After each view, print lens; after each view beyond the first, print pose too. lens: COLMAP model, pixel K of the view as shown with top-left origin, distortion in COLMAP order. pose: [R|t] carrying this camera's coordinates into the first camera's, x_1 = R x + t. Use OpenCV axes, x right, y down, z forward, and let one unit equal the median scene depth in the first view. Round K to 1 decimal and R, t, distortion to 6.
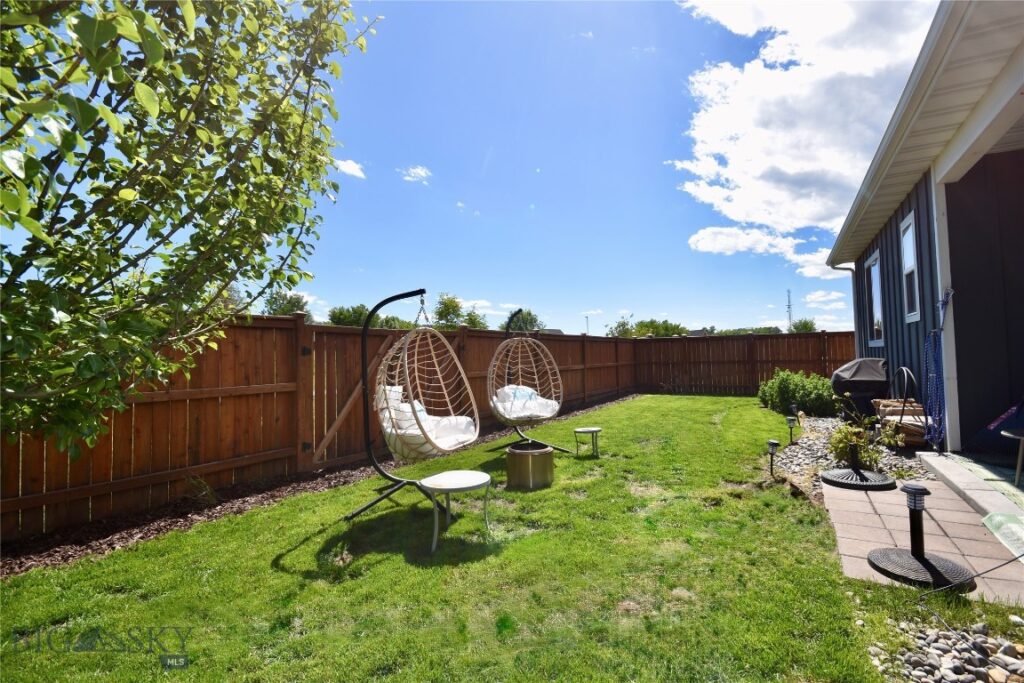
lens RADIAL K [[450.1, 0, 513.0], [0, 450.1, 337.5], [0, 0, 1]] dist [0.013461, -0.014805]
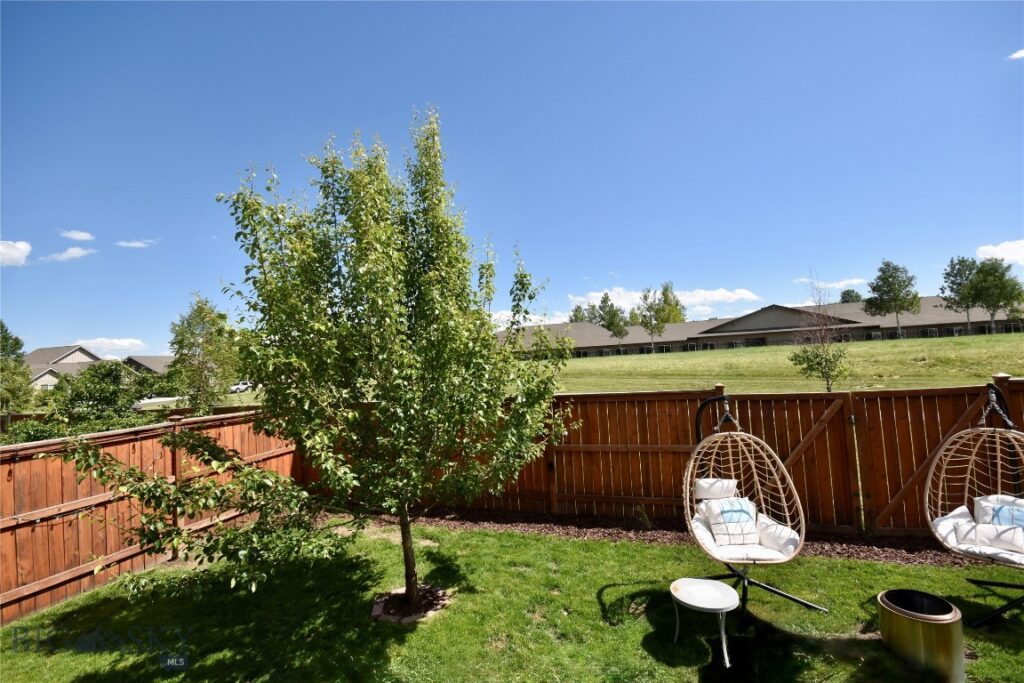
lens RADIAL K [[450.1, 0, 513.0], [0, 450.1, 337.5], [0, 0, 1]] dist [0.013461, -0.014805]
pose [[0.254553, -0.049693, -0.965781, 0.634561], [0.090373, 0.995531, -0.027404, -0.235244], [0.962827, -0.080305, 0.257906, 0.235140]]
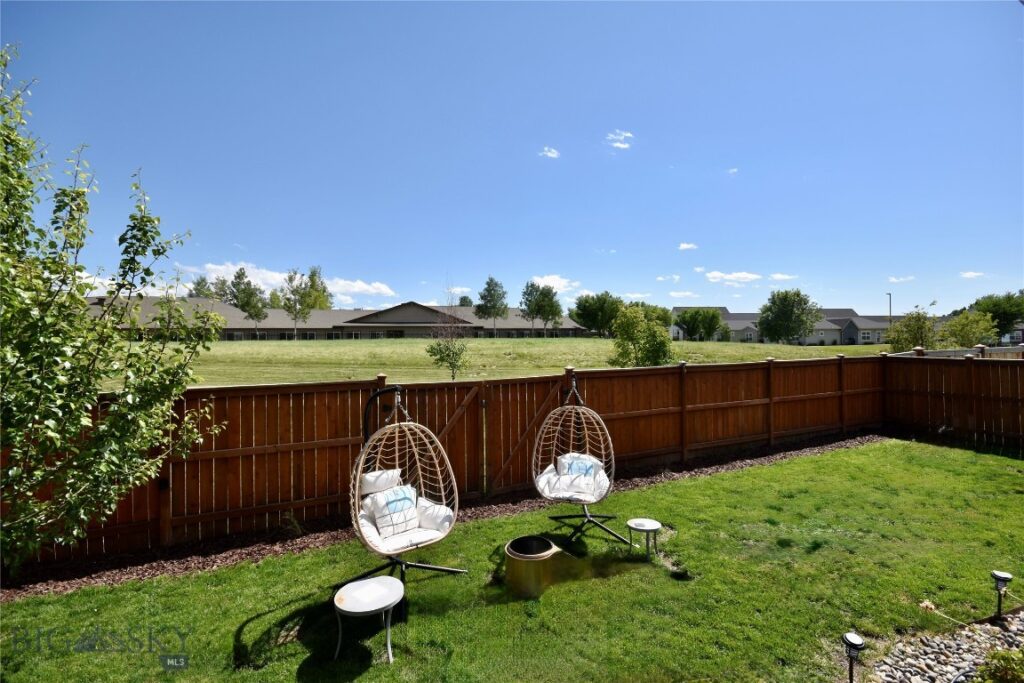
lens RADIAL K [[450.1, 0, 513.0], [0, 450.1, 337.5], [0, 0, 1]] dist [0.013461, -0.014805]
pose [[0.848880, 0.008060, -0.528524, 0.526269], [0.015616, 0.999065, 0.040318, -0.235822], [0.528355, -0.042479, 0.847960, 0.229891]]
